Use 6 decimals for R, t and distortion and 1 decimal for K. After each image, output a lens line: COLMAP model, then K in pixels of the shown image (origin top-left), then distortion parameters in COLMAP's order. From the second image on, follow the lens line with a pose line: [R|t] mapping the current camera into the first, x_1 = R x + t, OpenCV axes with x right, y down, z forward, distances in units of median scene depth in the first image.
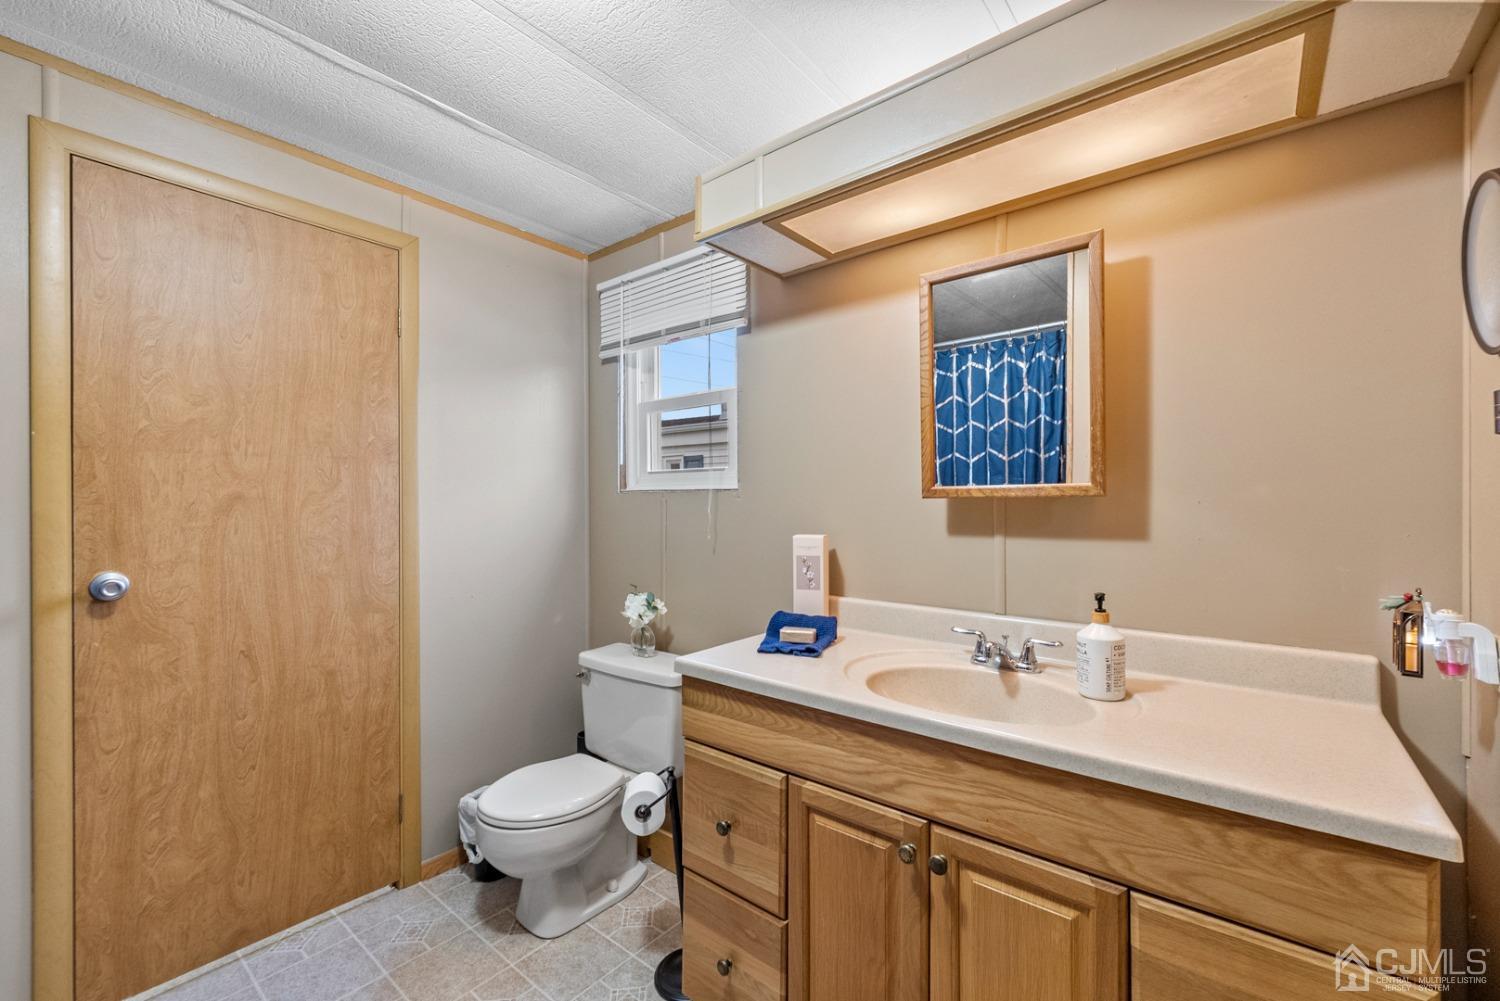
lens RADIAL K [[606.2, 0, 749.5], [0, 606.2, 538.5], [0, 0, 1]] dist [0.000263, -0.000410]
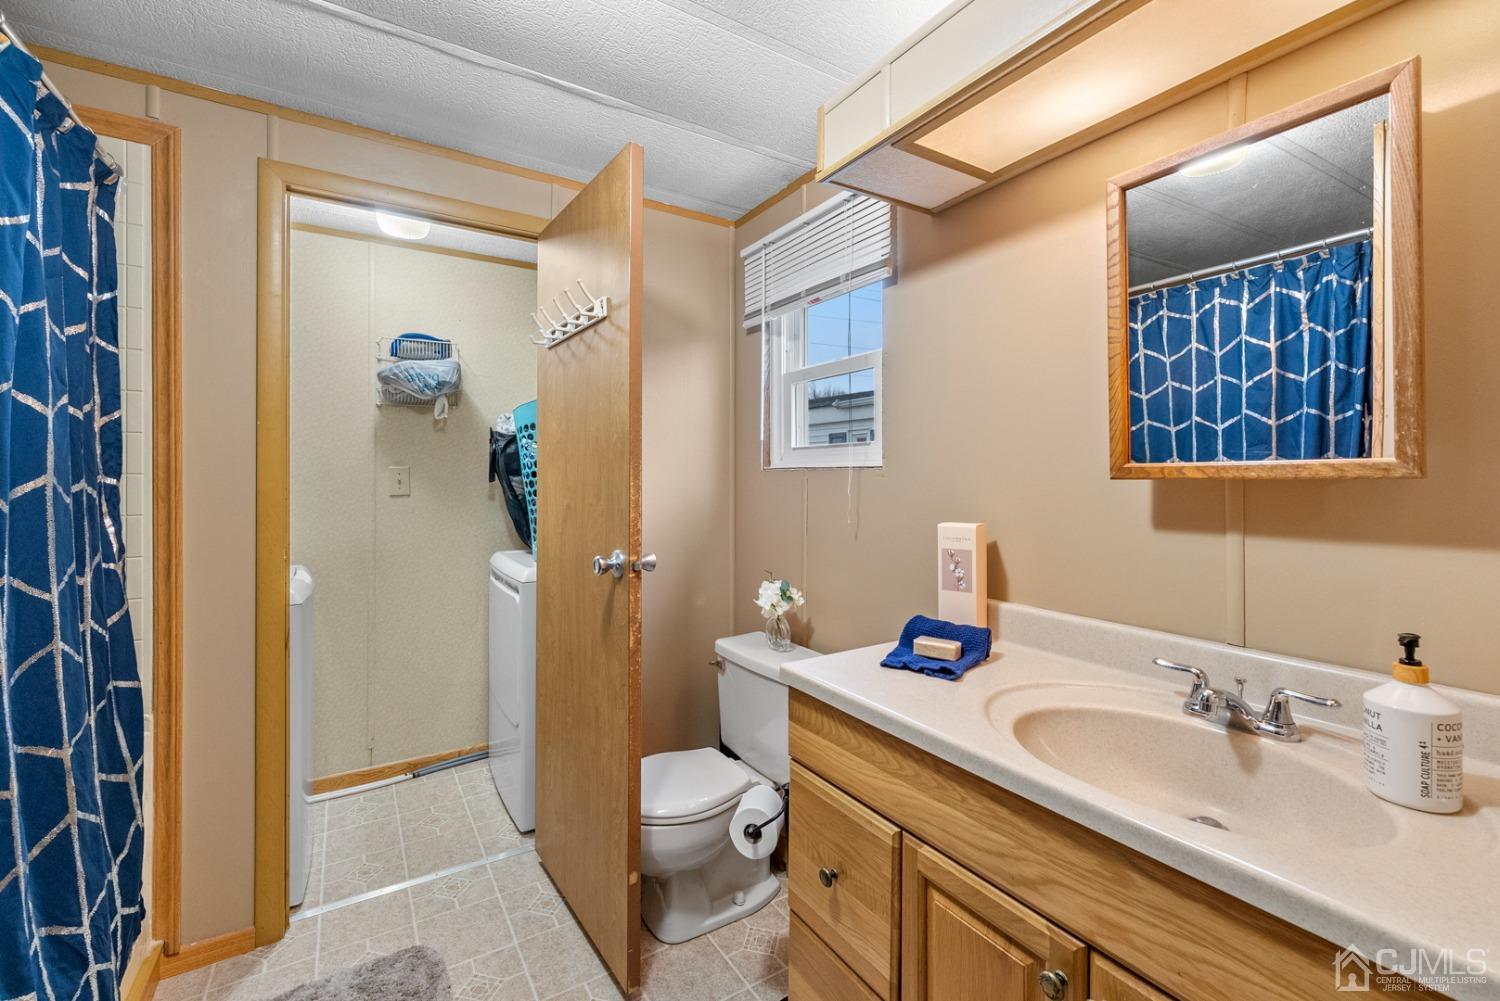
lens RADIAL K [[618.8, 0, 748.4], [0, 618.8, 503.1], [0, 0, 1]] dist [0.000803, -0.000916]
pose [[0.947361, 0.014691, -0.319829, 0.096187], [-0.020295, 0.999693, -0.014195, -0.015667], [0.319522, 0.019939, 0.947369, 0.126305]]
